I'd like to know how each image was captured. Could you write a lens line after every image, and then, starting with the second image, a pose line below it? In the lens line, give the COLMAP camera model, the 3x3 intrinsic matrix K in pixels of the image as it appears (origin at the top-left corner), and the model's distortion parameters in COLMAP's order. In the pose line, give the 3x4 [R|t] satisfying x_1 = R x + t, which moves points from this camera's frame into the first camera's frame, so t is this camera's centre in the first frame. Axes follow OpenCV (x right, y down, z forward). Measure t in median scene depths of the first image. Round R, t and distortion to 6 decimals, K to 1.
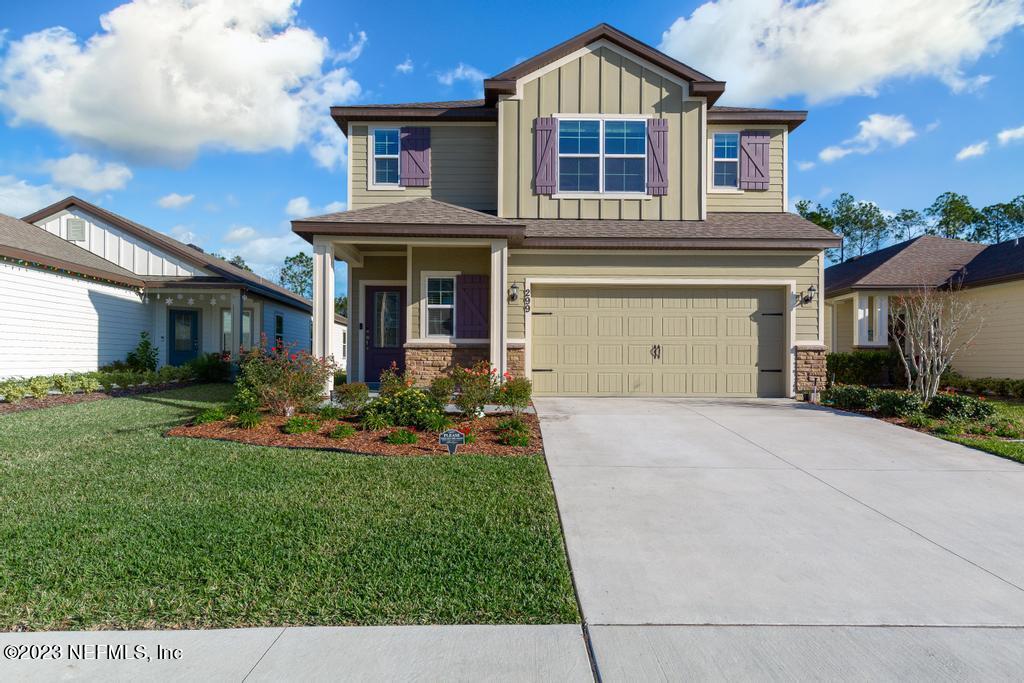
lens RADIAL K [[606.8, 0, 510.3], [0, 606.8, 361.3], [0, 0, 1]] dist [-0.000358, -0.001440]
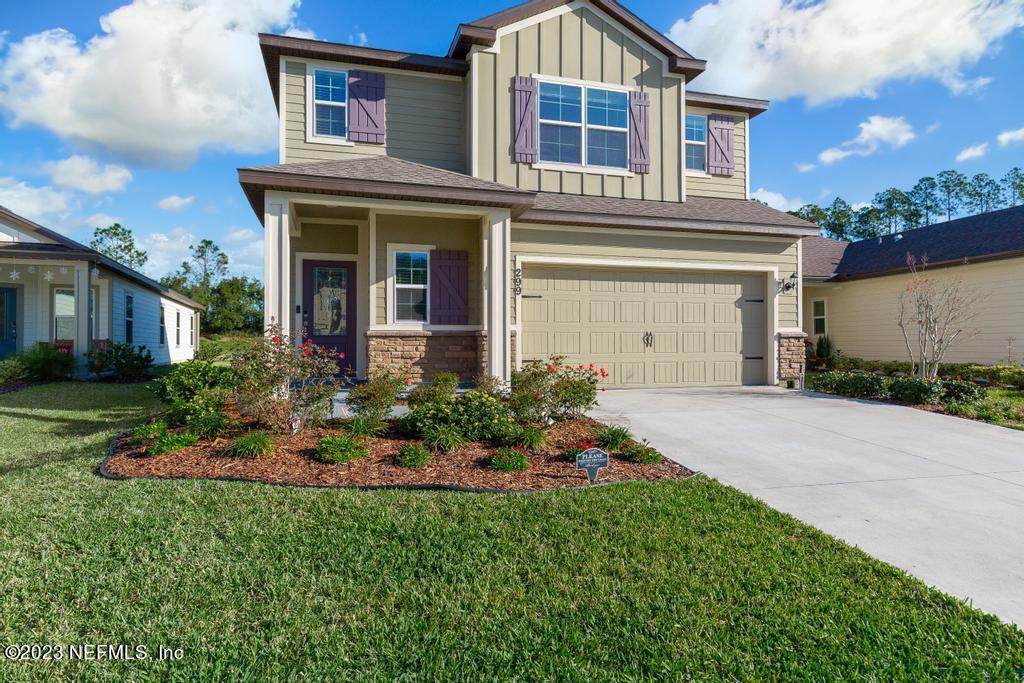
lens RADIAL K [[596.1, 0, 512.0], [0, 596.1, 341.5], [0, 0, 1]] dist [-0.000173, 0.000483]
pose [[0.961264, -0.005888, 0.275567, -0.203833], [0.008146, 0.999942, -0.007049, -0.007384], [-0.275510, 0.009021, 0.961256, 0.167680]]
